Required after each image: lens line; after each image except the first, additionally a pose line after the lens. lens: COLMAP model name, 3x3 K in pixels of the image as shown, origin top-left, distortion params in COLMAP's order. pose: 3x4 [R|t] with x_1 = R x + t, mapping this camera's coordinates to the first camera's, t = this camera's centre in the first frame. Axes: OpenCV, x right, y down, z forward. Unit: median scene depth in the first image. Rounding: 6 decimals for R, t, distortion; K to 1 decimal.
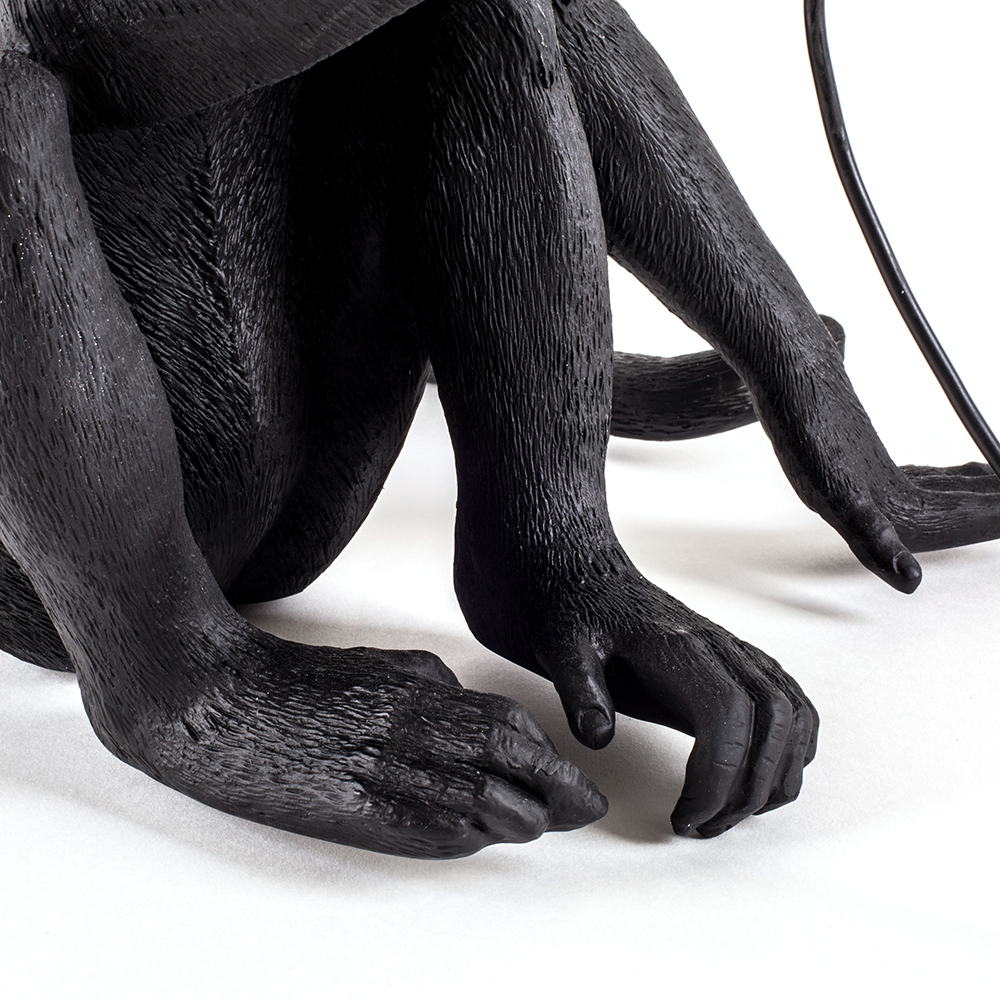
lens RADIAL K [[2200.8, 0, 502.4], [0, 2200.8, 498.9], [0, 0, 1]] dist [-0.205456, 0.000000]
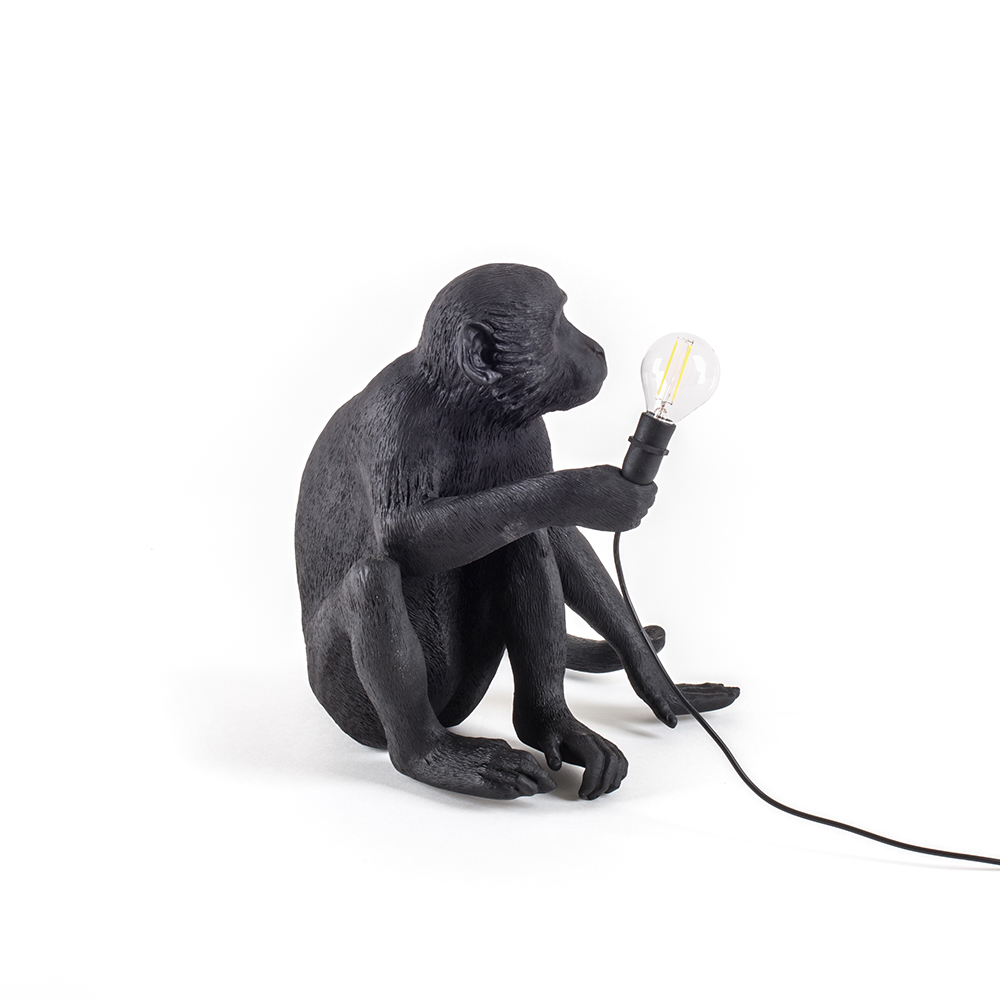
lens RADIAL K [[2200.8, 0, 500.0], [0, 2200.8, 498.9], [0, 0, 1]] dist [-0.205456, 0.000000]
pose [[0.998972, 0.015658, -0.042540, 0.088145], [-0.019933, 0.994584, -0.102005, 0.047149], [0.040712, 0.102748, 0.993874, -2.097626]]
